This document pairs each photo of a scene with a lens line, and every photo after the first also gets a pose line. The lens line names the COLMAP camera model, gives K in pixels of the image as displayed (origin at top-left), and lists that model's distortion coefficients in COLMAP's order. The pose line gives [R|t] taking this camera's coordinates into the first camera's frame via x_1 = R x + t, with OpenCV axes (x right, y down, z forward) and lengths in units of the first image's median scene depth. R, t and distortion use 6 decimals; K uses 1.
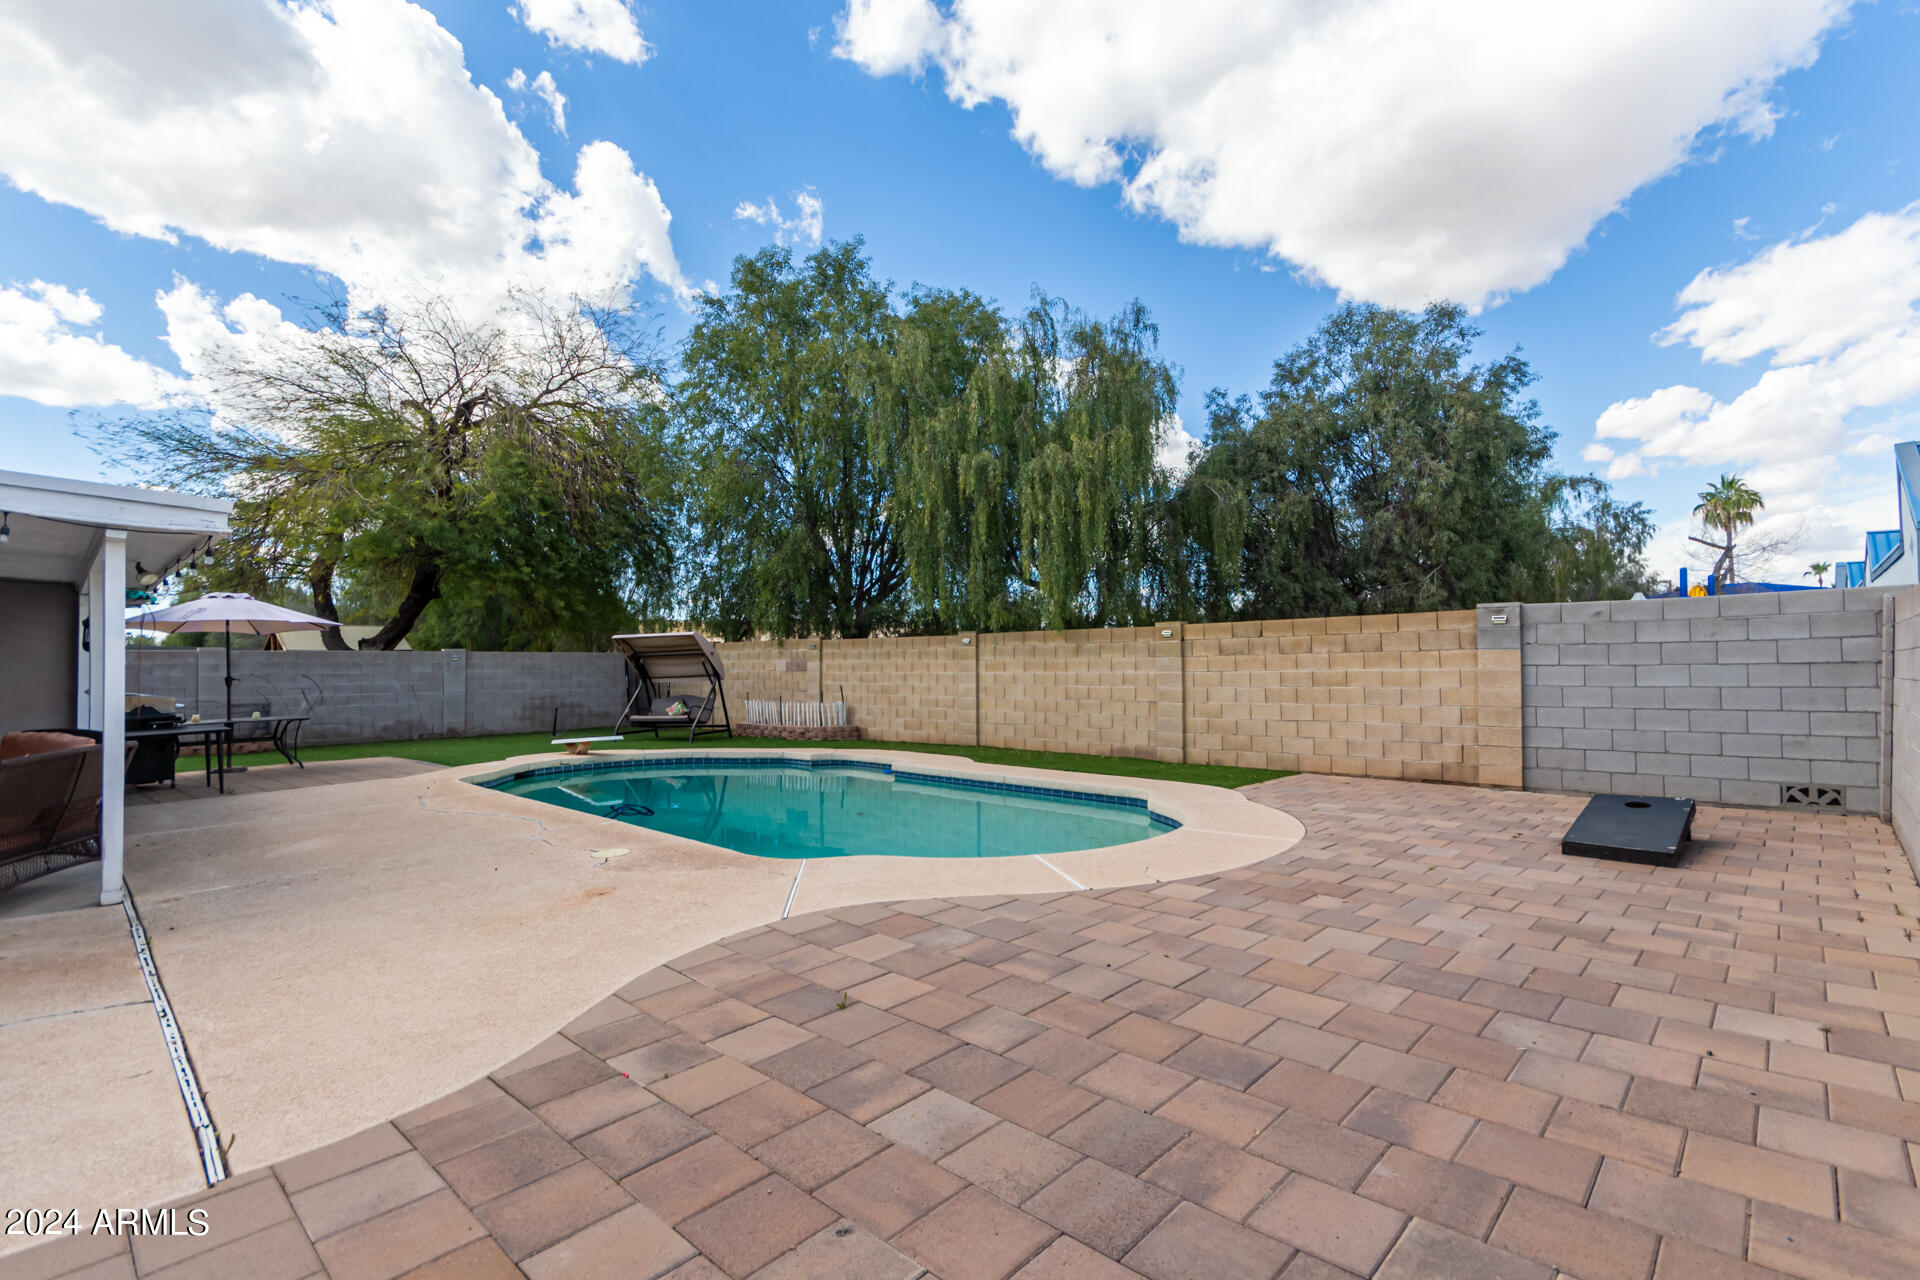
lens RADIAL K [[886.2, 0, 989.0], [0, 886.2, 657.0], [0, 0, 1]] dist [0.011593, 0.000208]
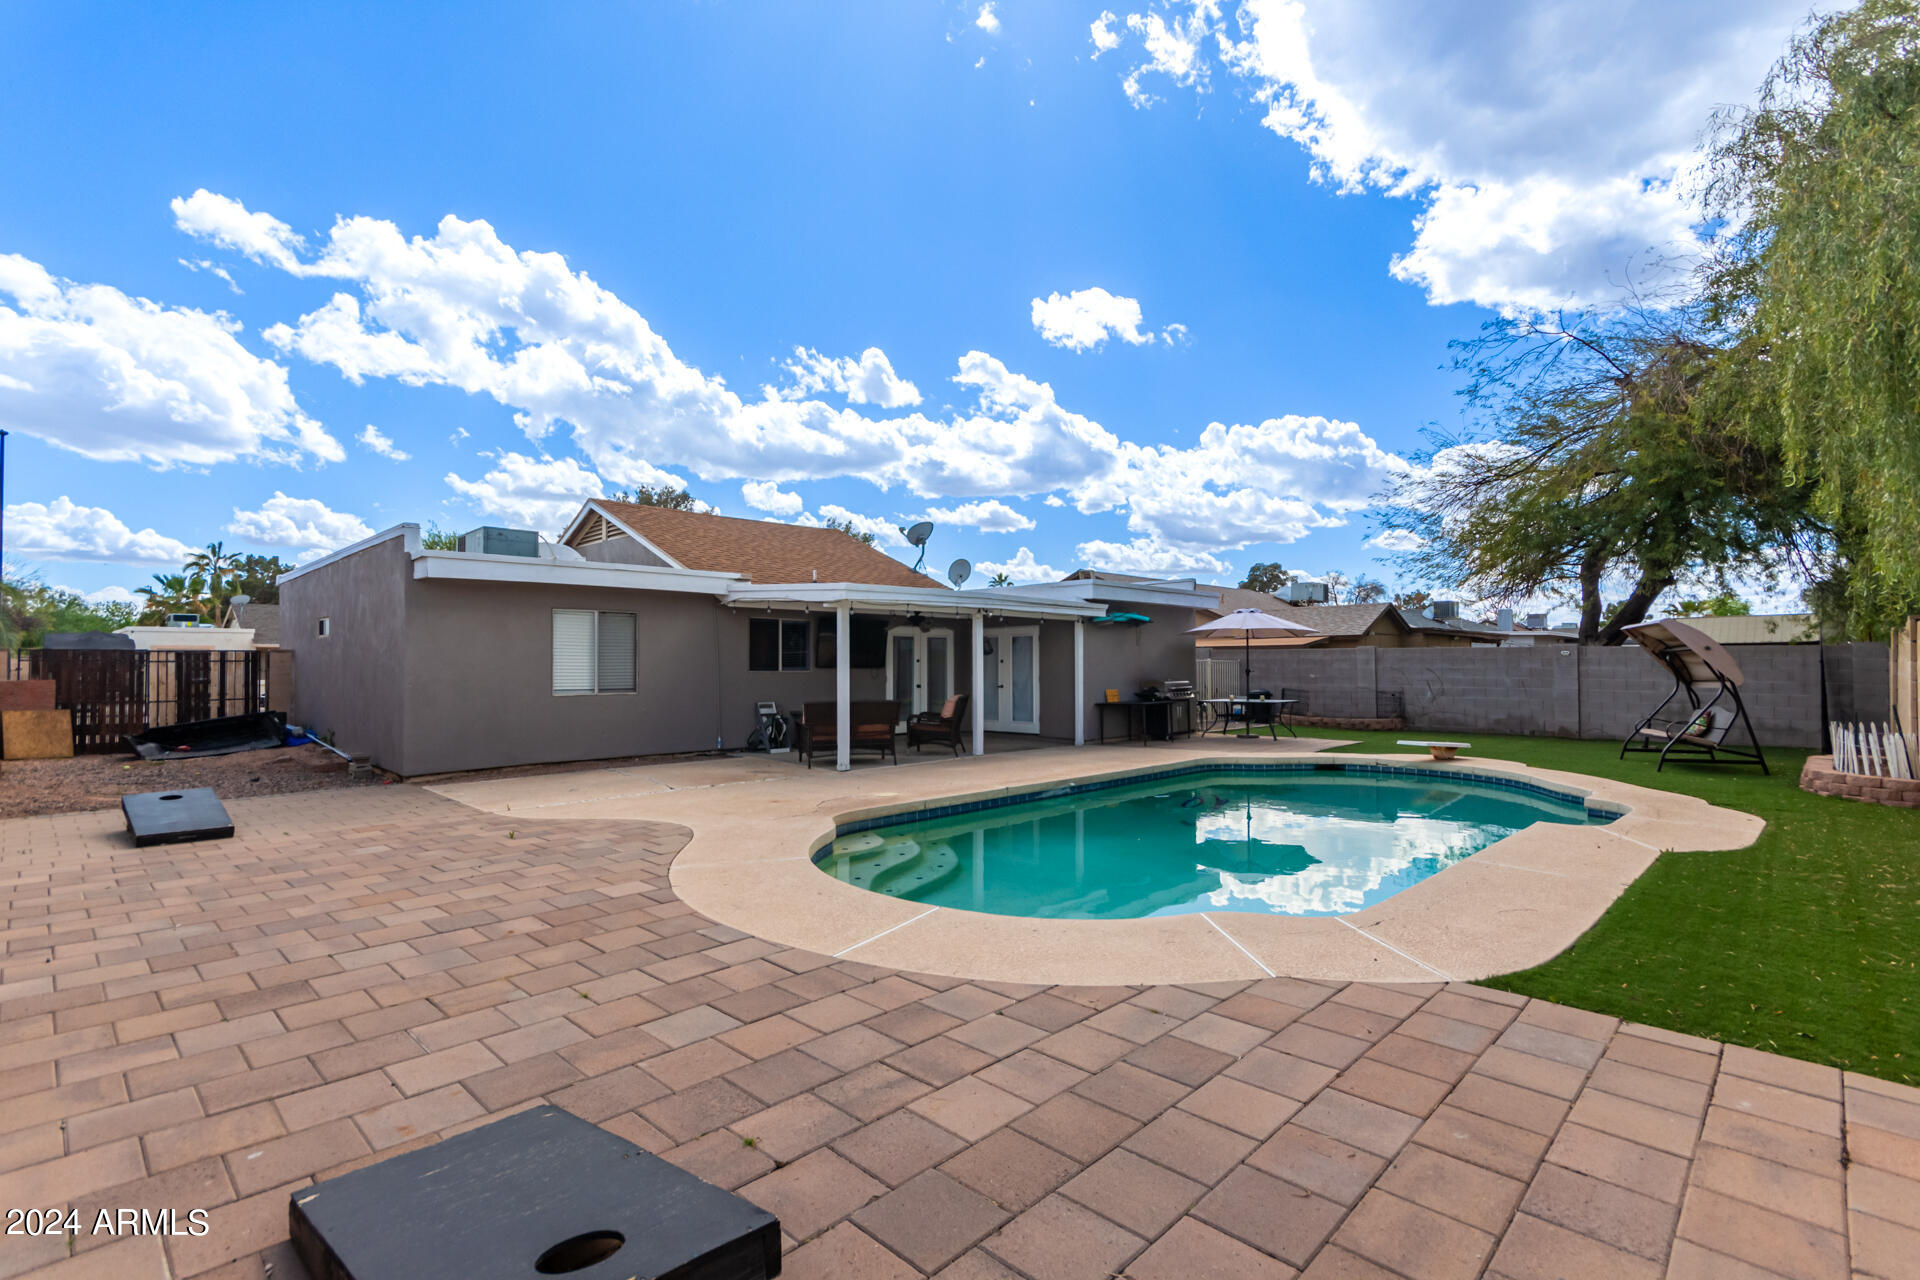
lens RADIAL K [[886.2, 0, 989.0], [0, 886.2, 657.0], [0, 0, 1]] dist [0.011593, 0.000208]
pose [[-0.008082, 0.004720, -0.999956, 0.383013], [0.006966, 0.999965, 0.004663, -0.004269], [0.999943, -0.006928, -0.008114, 0.434212]]
